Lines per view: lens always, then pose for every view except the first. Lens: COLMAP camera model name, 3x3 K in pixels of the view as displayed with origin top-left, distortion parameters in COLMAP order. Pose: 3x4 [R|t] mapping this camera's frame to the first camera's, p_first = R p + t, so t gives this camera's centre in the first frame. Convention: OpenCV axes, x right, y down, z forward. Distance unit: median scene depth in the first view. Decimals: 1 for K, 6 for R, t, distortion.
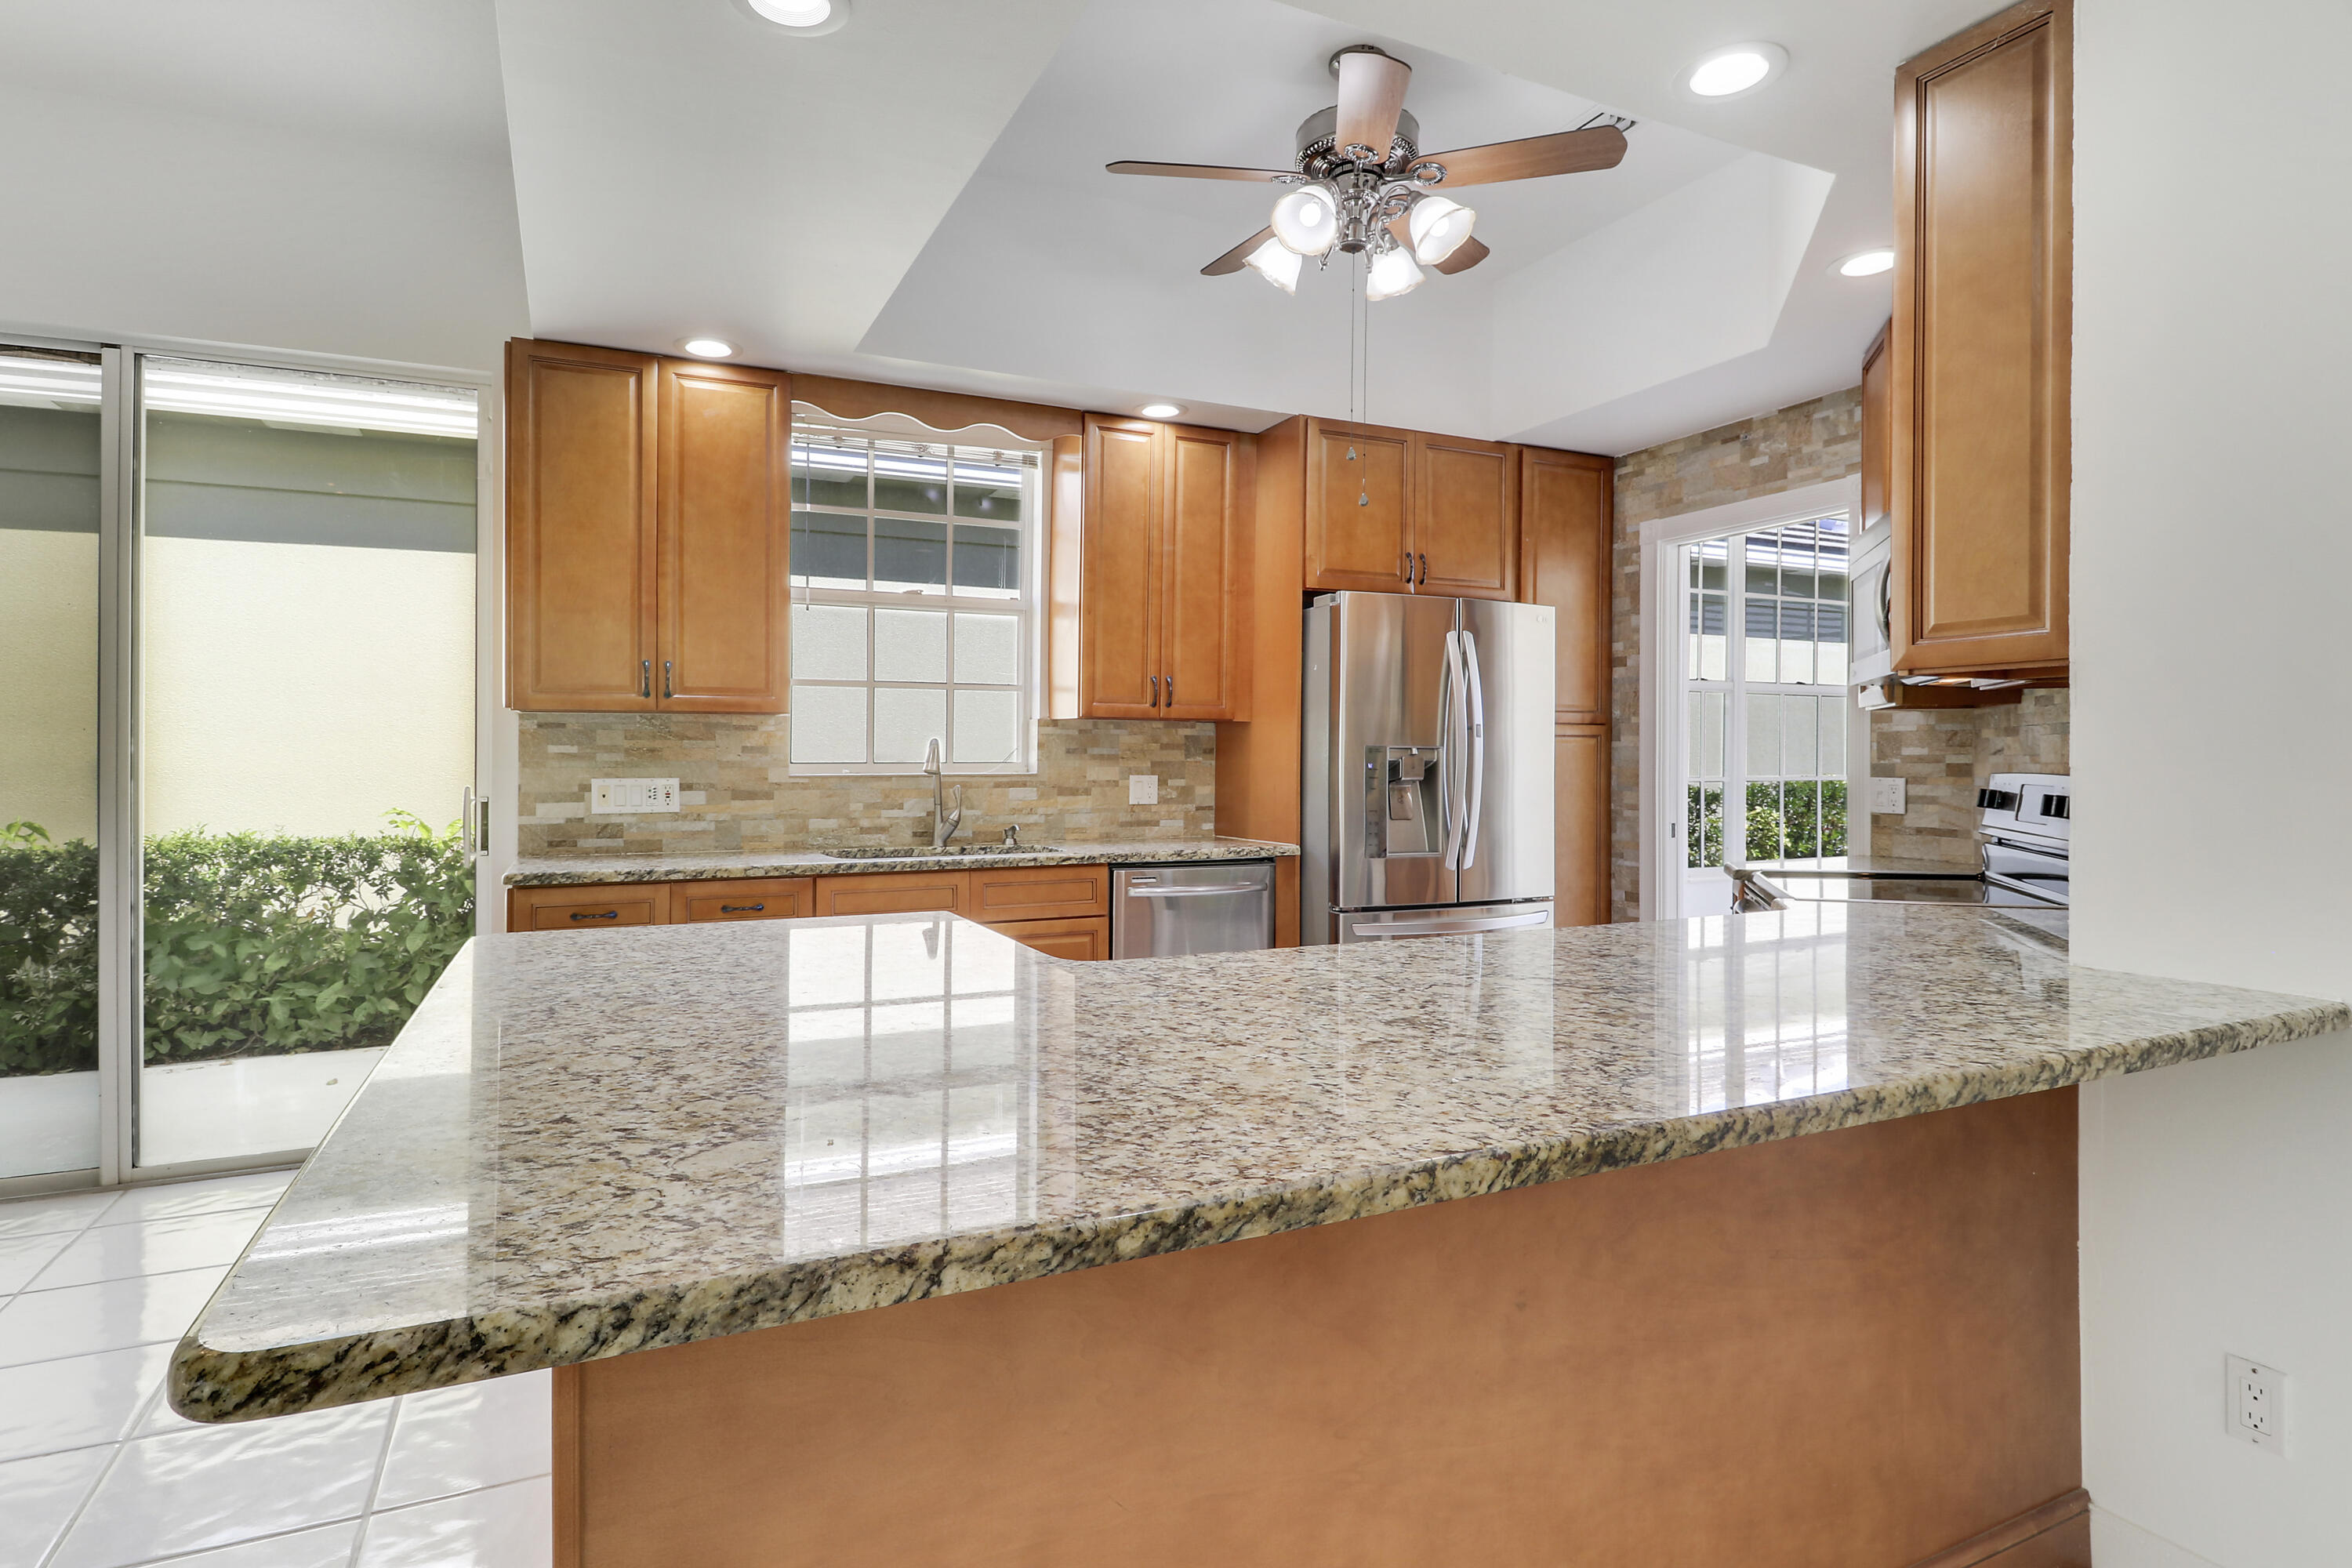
lens RADIAL K [[1228.7, 0, 1118.1], [0, 1228.7, 755.5], [0, 0, 1]] dist [0.011476, -0.002784]
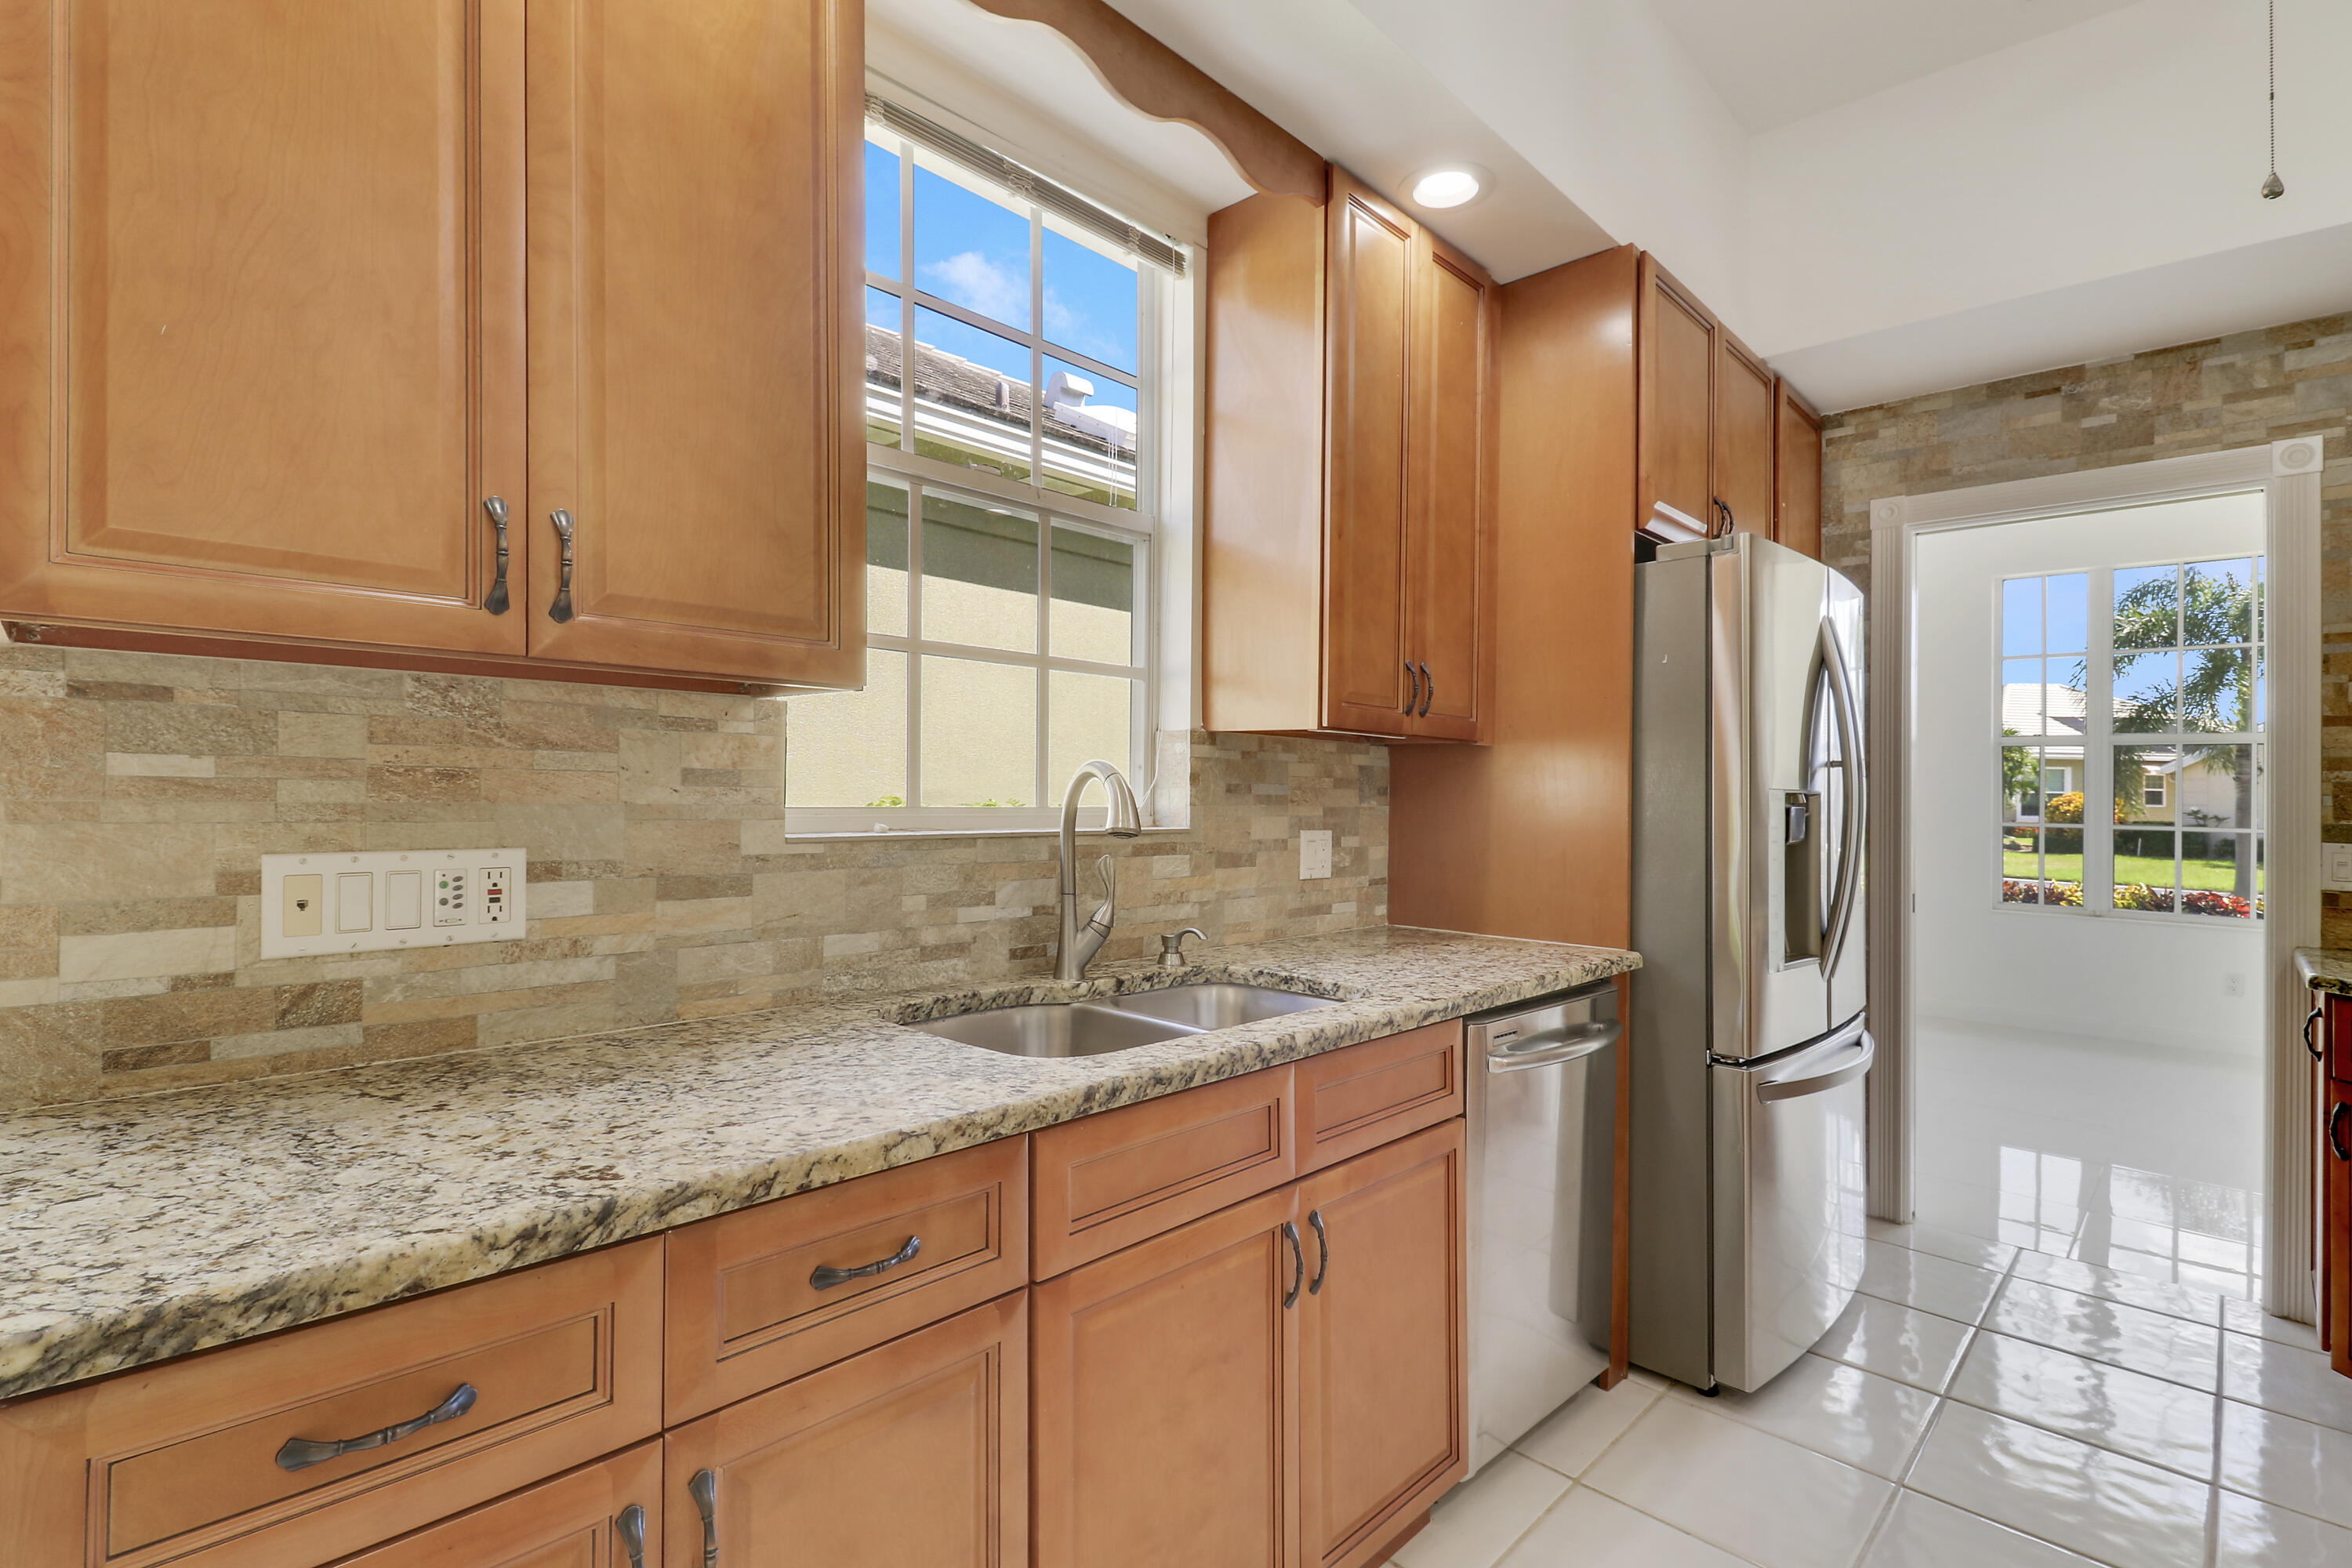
lens RADIAL K [[1127.4, 0, 1137.6], [0, 1127.4, 783.5], [0, 0, 1]] dist [0.000319, -0.007056]
pose [[0.942173, 0.016914, 0.334701, -0.261062], [-0.016633, 0.999855, -0.003707, -0.003215], [-0.334715, -0.002074, 0.942317, 0.538610]]
